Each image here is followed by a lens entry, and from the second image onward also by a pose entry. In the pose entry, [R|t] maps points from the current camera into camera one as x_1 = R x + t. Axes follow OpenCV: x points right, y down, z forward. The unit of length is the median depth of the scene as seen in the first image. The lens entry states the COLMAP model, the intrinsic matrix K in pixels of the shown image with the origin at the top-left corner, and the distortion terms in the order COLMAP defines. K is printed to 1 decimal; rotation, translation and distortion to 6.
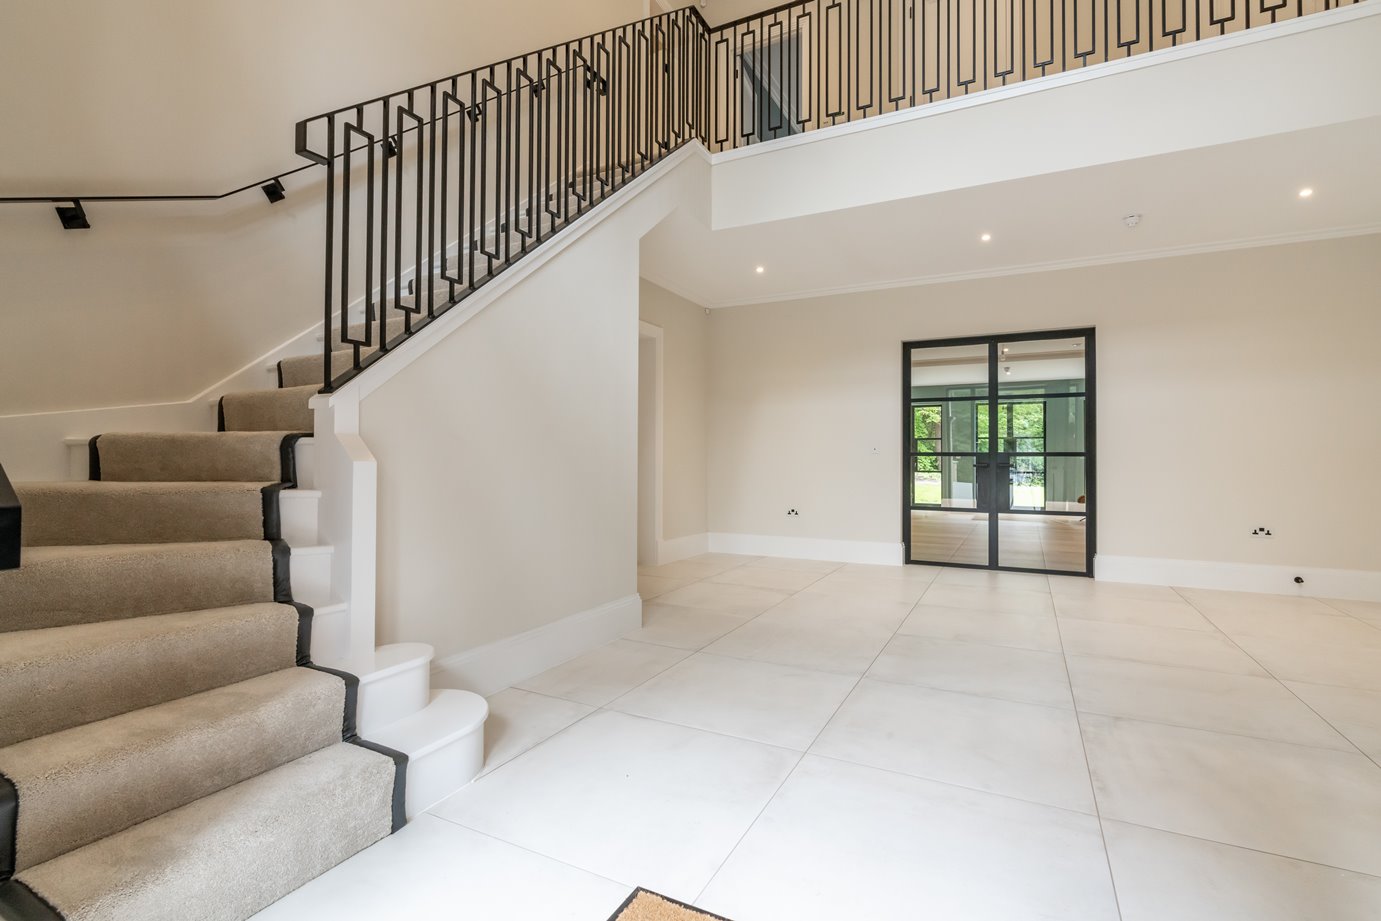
lens RADIAL K [[644.4, 0, 697.6], [0, 644.4, 461.4], [0, 0, 1]] dist [-0.004968, -0.000503]
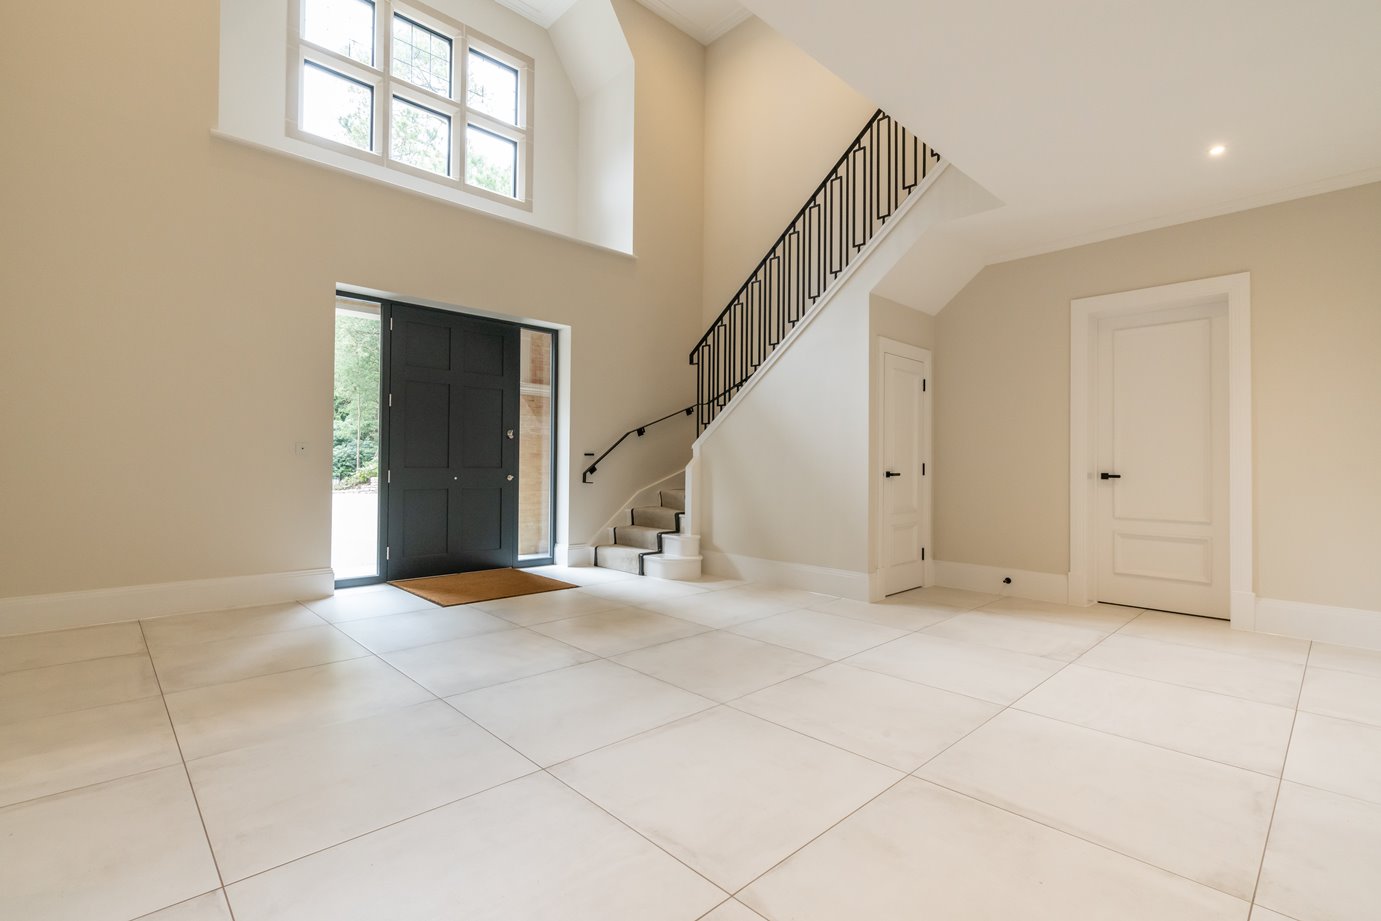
lens RADIAL K [[623.7, 0, 690.5], [0, 623.7, 460.5], [0, 0, 1]] dist [0.023126, -0.000033]
pose [[-0.337894, -0.008387, -0.941147, 0.831218], [-0.005809, 0.999960, -0.006826, -0.007150], [0.941166, 0.003160, -0.337930, 0.758088]]
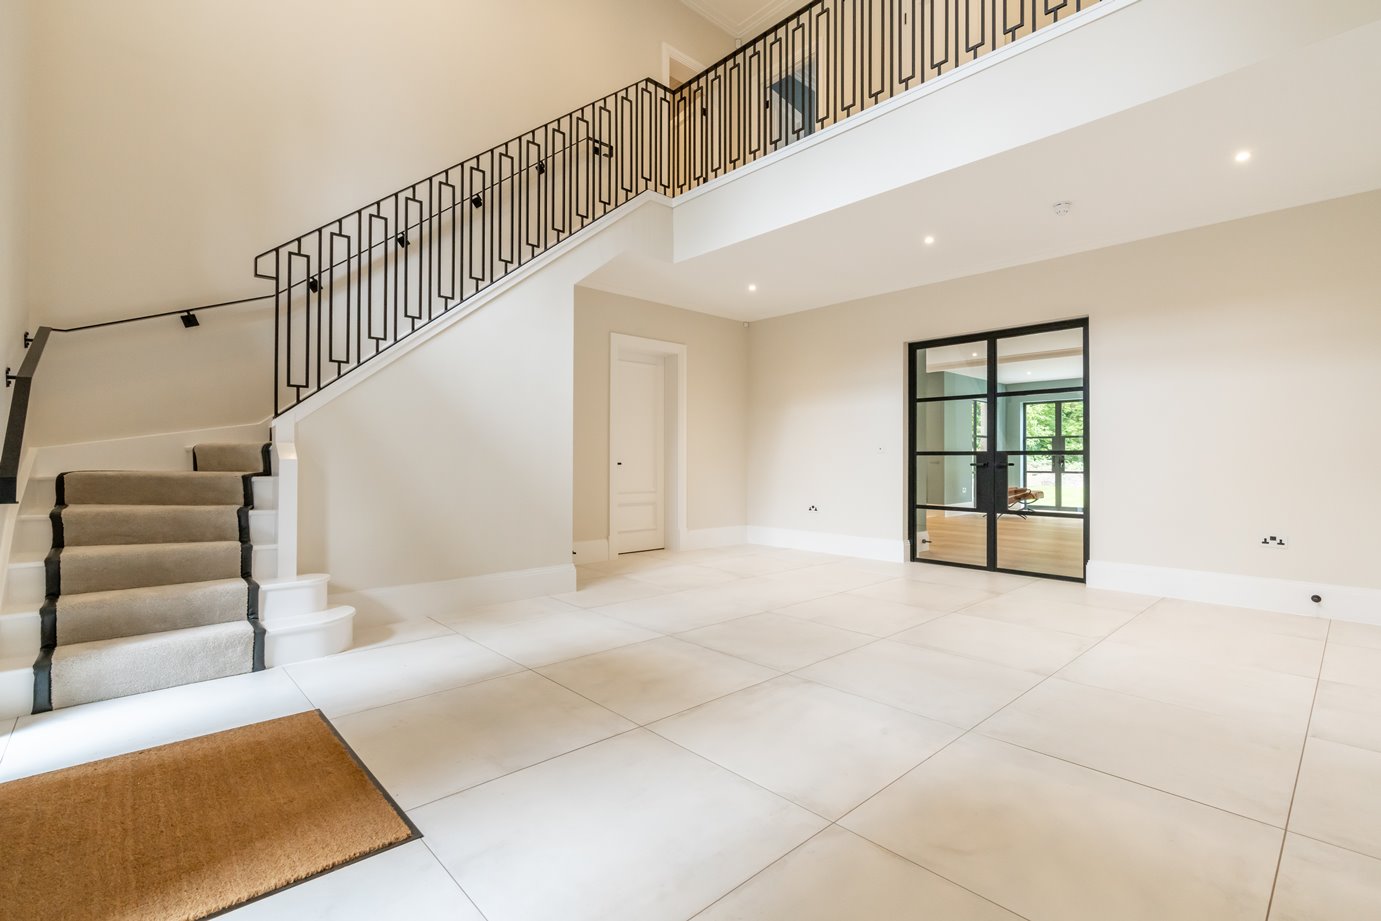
lens RADIAL K [[634.4, 0, 699.2], [0, 634.4, 468.3], [0, 0, 1]] dist [-0.002702, -0.000526]
pose [[0.938410, 0.002939, -0.345510, 0.397833], [0.000516, 0.999951, 0.009905, 0.002307], [0.345522, -0.009474, 0.938363, -0.061567]]
